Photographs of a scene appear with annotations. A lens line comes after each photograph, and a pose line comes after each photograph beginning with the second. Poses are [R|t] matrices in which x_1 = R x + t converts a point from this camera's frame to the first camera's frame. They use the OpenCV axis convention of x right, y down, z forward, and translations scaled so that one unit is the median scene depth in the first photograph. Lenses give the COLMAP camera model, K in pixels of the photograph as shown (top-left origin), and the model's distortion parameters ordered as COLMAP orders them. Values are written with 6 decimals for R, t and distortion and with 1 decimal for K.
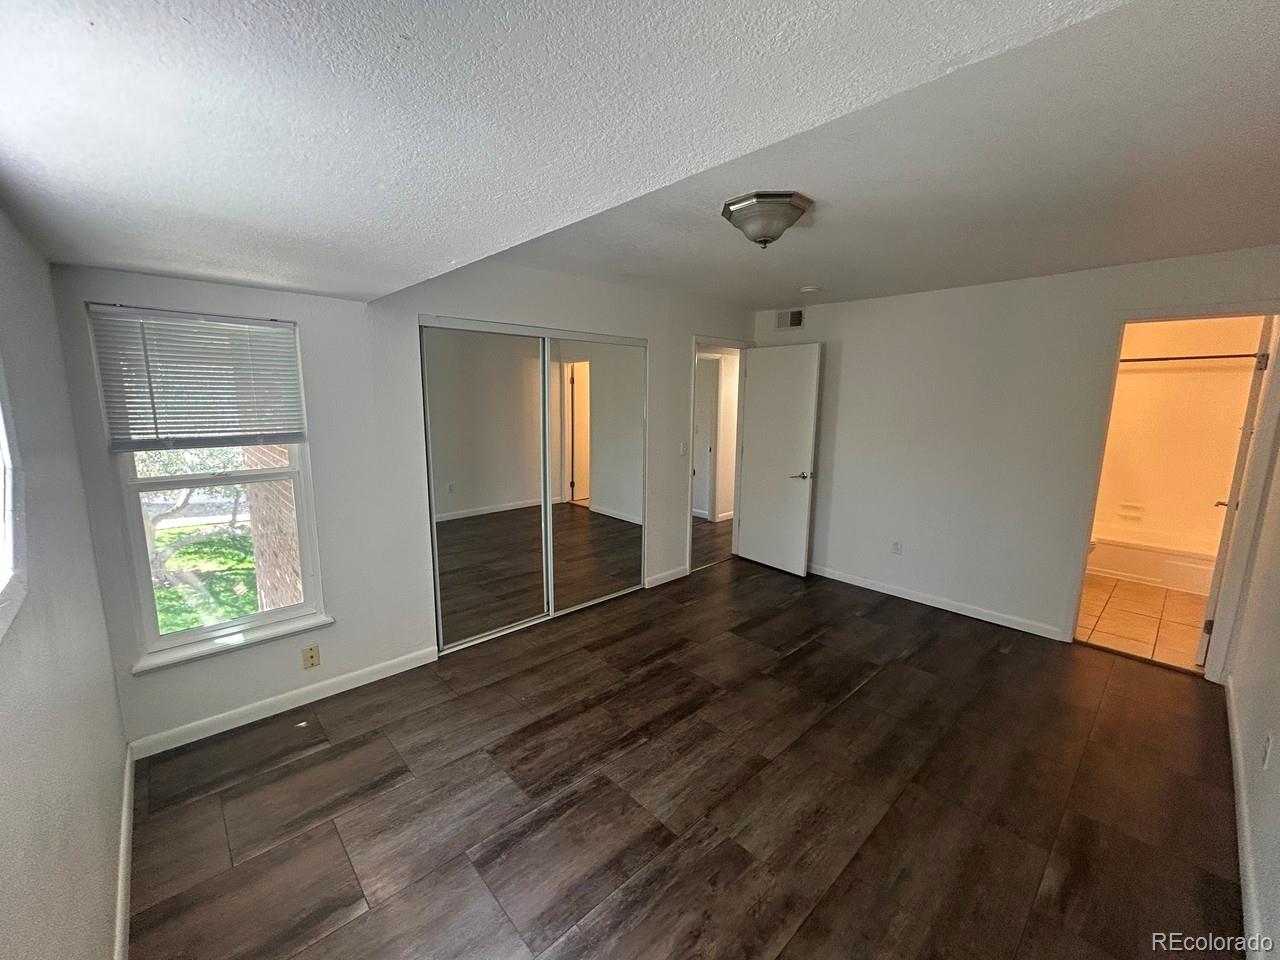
lens RADIAL K [[519.8, 0, 638.5], [0, 519.8, 479.2], [0, 0, 1]] dist [-0.001346, 0.000306]
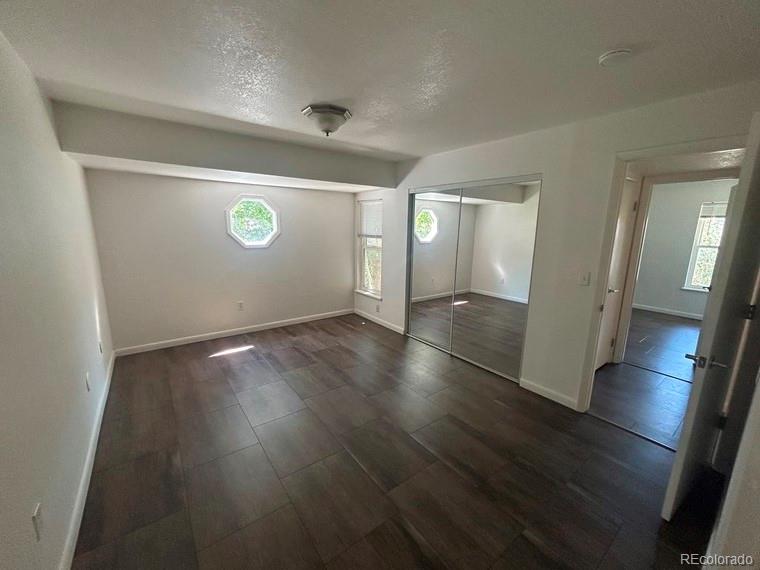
lens RADIAL K [[308.6, 0, 380.6], [0, 308.6, 285.3], [0, 0, 1]] dist [-0.001346, 0.000306]
pose [[-0.103405, 0.177344, -0.978702, 1.293594], [-0.181235, 0.964144, 0.193854, -0.169491], [0.977988, 0.197421, -0.067556, 1.266678]]
